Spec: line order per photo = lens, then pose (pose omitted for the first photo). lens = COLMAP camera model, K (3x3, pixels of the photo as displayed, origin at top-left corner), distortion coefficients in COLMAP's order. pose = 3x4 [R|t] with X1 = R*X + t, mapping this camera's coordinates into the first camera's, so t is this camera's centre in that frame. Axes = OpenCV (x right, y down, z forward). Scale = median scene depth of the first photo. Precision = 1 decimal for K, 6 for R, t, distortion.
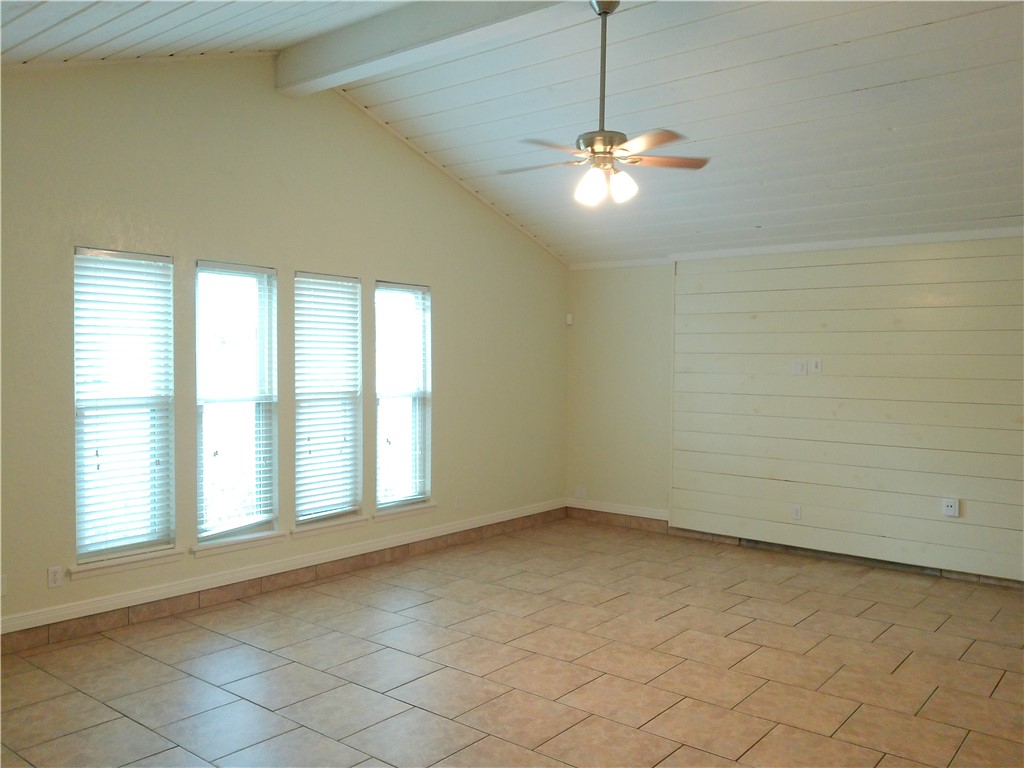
lens RADIAL K [[843.3, 0, 514.1], [0, 843.3, 380.8], [0, 0, 1]] dist [0.058123, -0.108681]
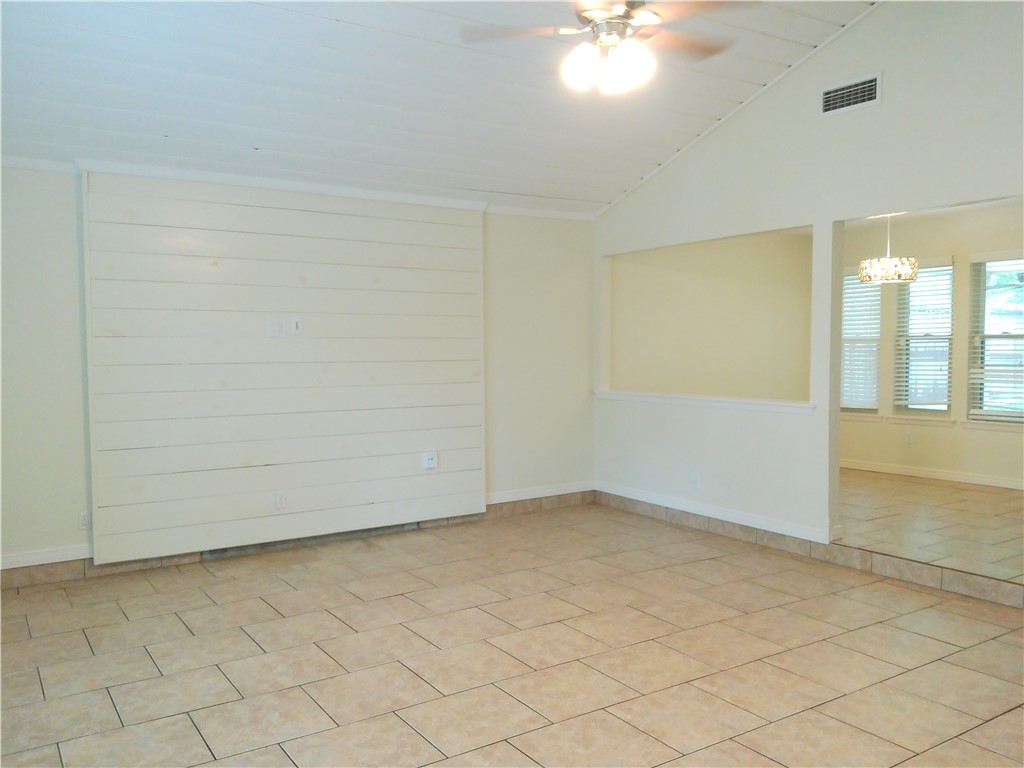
lens RADIAL K [[843.3, 0, 516.6], [0, 843.3, 382.7], [0, 0, 1]] dist [0.058123, -0.108681]
pose [[0.299023, -0.060724, 0.952312, -0.541404], [0.036140, 0.997978, 0.052288, 0.003736], [-0.953561, 0.018782, 0.300613, 0.712795]]
